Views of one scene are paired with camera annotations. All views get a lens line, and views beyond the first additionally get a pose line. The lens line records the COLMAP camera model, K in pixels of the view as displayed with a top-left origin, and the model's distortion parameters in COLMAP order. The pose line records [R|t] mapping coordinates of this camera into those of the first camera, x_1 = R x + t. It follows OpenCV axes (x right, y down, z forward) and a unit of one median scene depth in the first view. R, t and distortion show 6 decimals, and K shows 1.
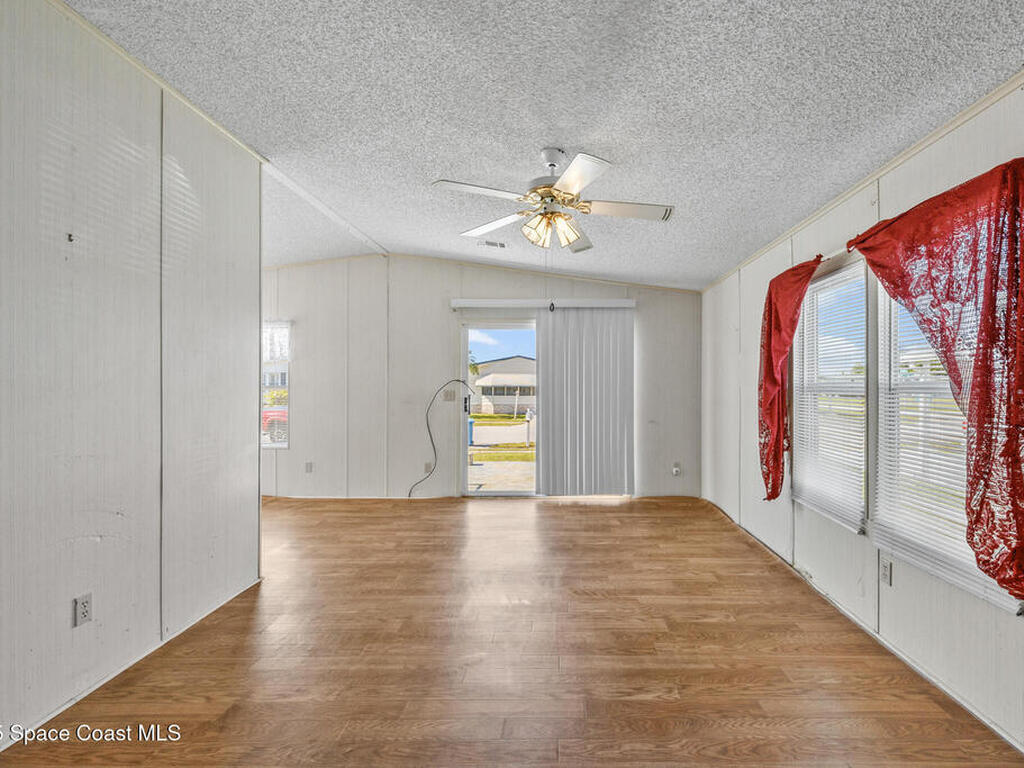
lens RADIAL K [[439.8, 0, 527.0], [0, 439.8, 392.7], [0, 0, 1]] dist [0.000972, 0.000367]
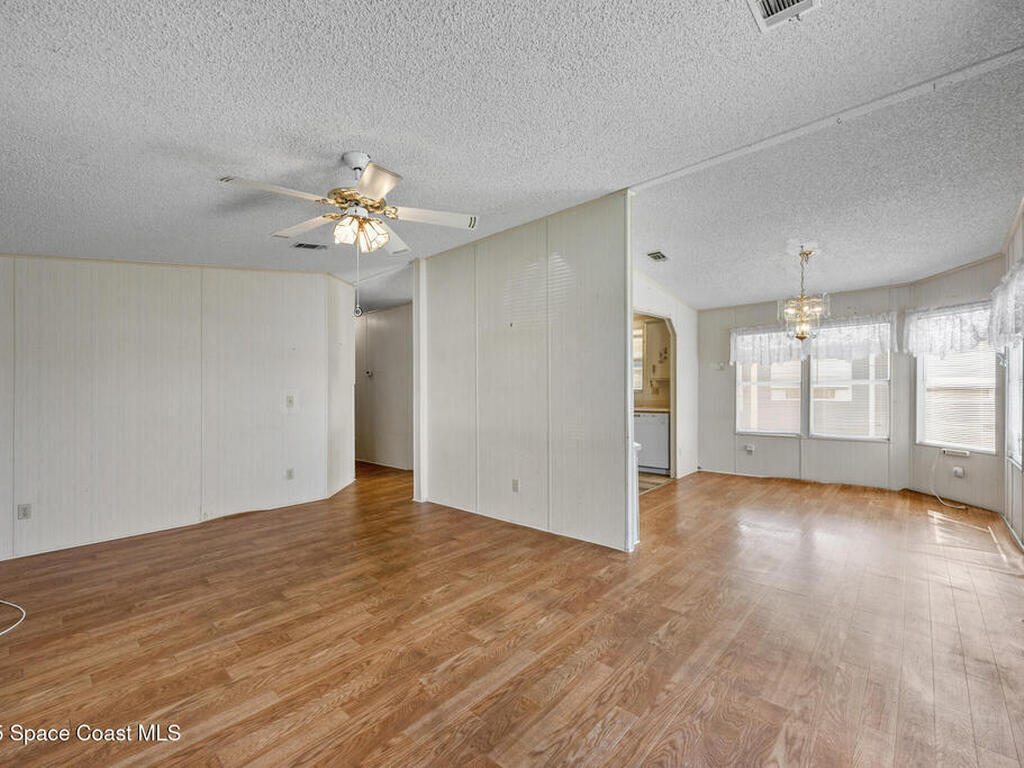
lens RADIAL K [[439.8, 0, 527.0], [0, 439.8, 392.7], [0, 0, 1]] dist [0.000972, 0.000367]
pose [[-0.590256, 0.018920, -0.806994, 0.614211], [0.003289, 0.999773, 0.021033, -0.032723], [0.807209, 0.009761, -0.590184, 1.845709]]
